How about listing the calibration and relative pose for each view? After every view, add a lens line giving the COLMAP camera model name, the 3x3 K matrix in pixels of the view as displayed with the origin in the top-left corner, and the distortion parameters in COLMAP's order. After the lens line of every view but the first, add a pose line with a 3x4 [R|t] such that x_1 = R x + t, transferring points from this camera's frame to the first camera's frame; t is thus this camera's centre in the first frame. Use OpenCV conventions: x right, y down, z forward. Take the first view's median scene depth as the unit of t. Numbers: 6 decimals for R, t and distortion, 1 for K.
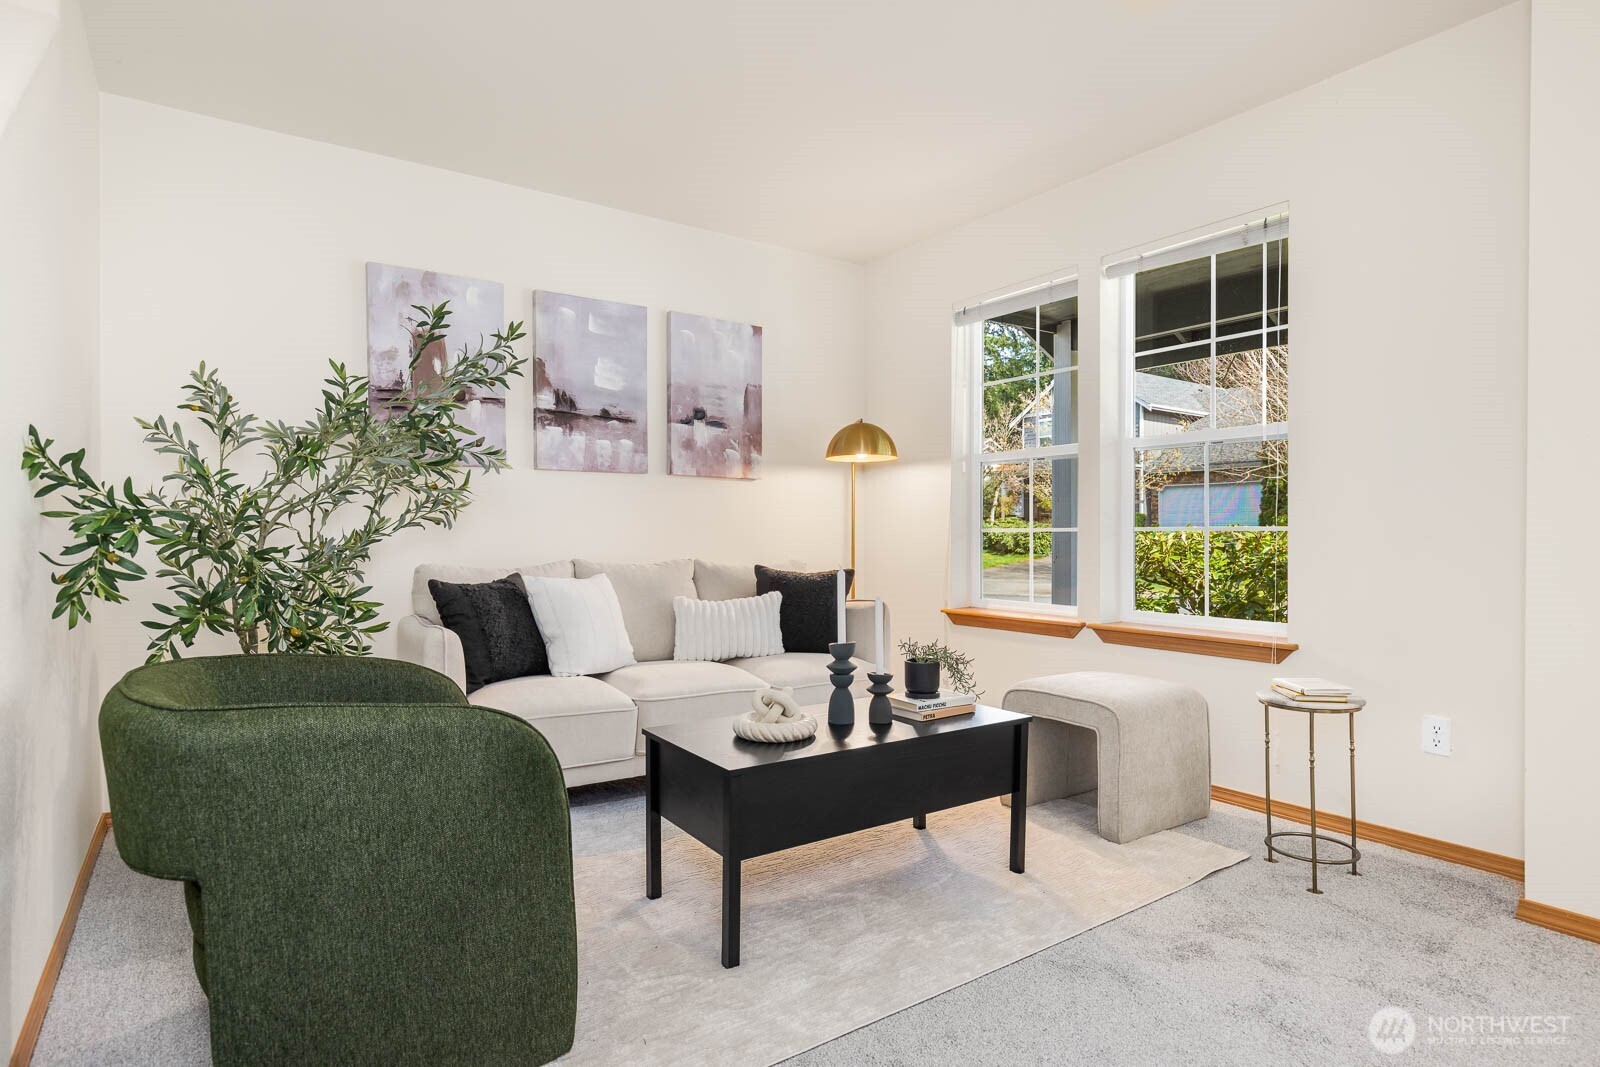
lens RADIAL K [[860.2, 0, 802.1], [0, 860.2, 533.0], [0, 0, 1]] dist [0.003009, 0.004443]
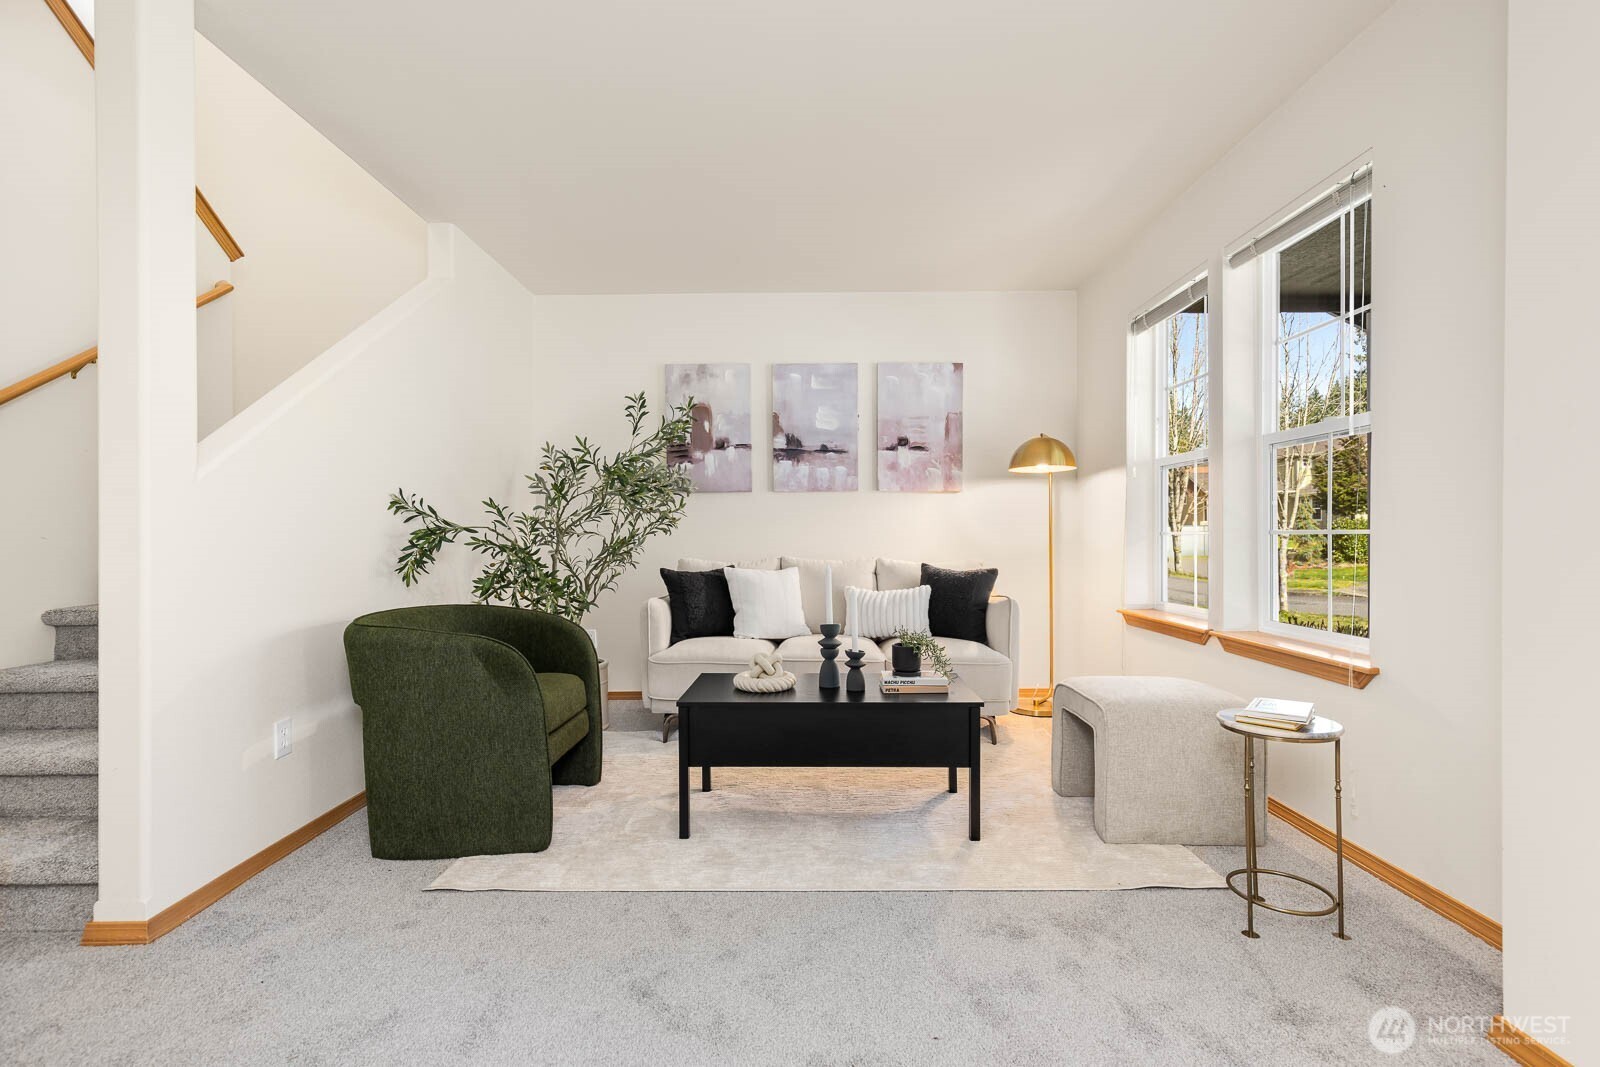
lens RADIAL K [[725.0, 0, 796.1], [0, 725.0, 535.7], [0, 0, 1]] dist [0.018521, -0.000833]
pose [[0.810606, -0.003085, -0.585584, 0.409335], [0.004300, 0.999991, 0.000685, -0.003326], [0.585577, -0.003073, 0.810611, 0.061279]]
